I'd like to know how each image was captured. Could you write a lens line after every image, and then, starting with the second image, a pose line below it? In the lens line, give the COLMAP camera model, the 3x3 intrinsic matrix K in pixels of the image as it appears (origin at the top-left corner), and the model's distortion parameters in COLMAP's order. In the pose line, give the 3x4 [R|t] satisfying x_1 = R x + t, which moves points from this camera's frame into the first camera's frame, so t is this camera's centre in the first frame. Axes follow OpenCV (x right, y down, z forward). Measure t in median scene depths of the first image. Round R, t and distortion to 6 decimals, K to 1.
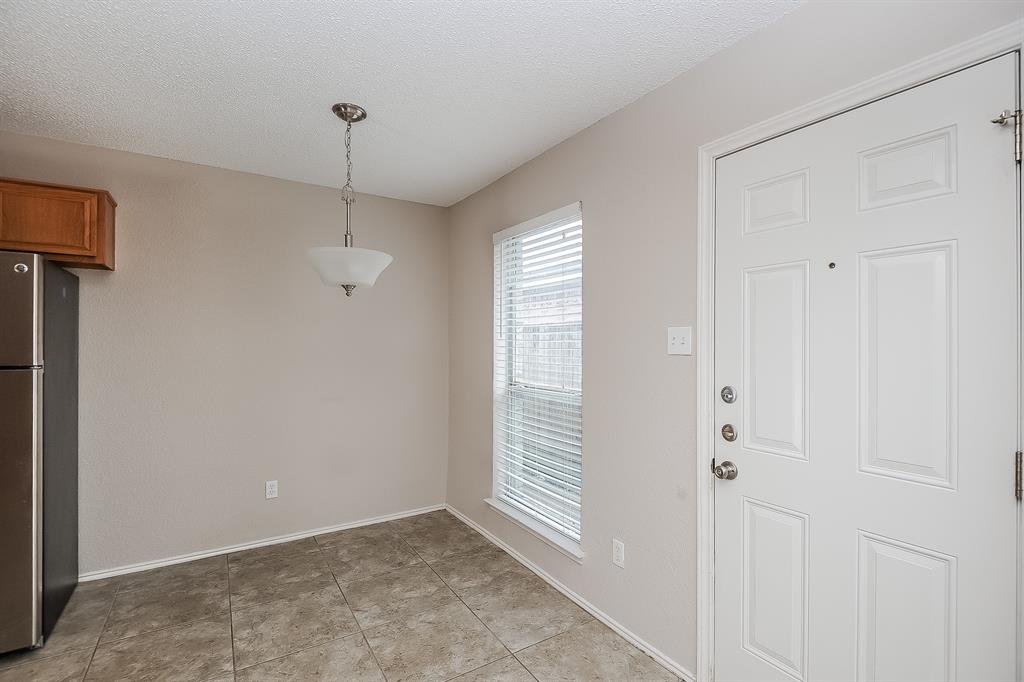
lens RADIAL K [[474.8, 0, 509.3], [0, 474.8, 335.5], [0, 0, 1]] dist [0.014595, -0.021078]
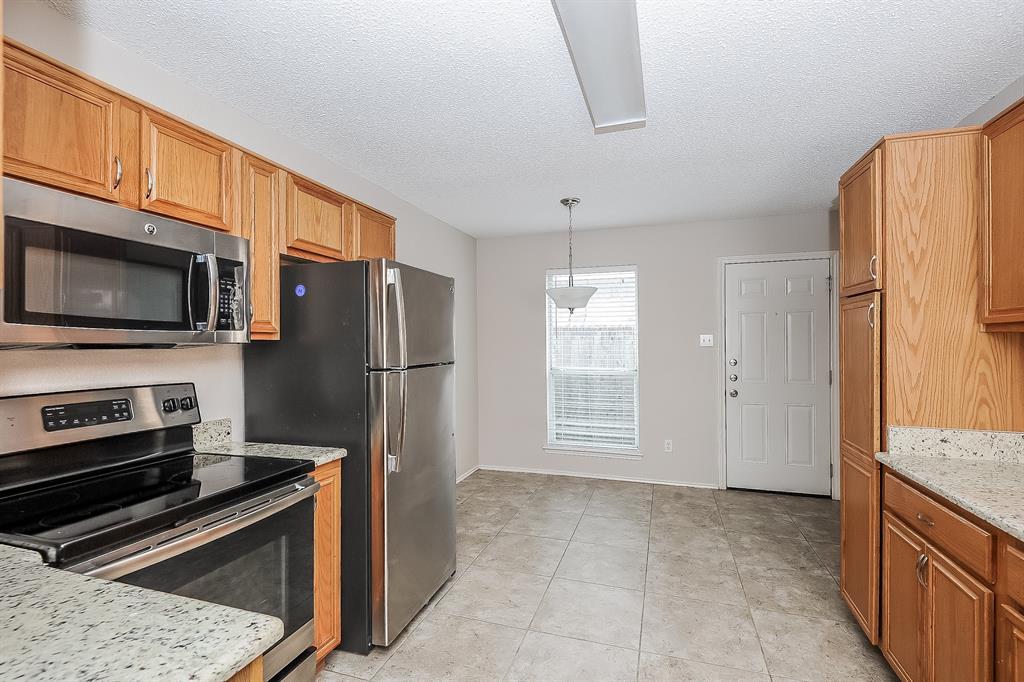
lens RADIAL K [[474.8, 0, 509.3], [0, 474.8, 335.5], [0, 0, 1]] dist [0.014595, -0.021078]
pose [[0.780212, -0.001446, 0.625514, -1.335469], [0.001799, 0.999998, 0.000067, -0.013738], [-0.625513, 0.001073, 0.780213, -0.136782]]
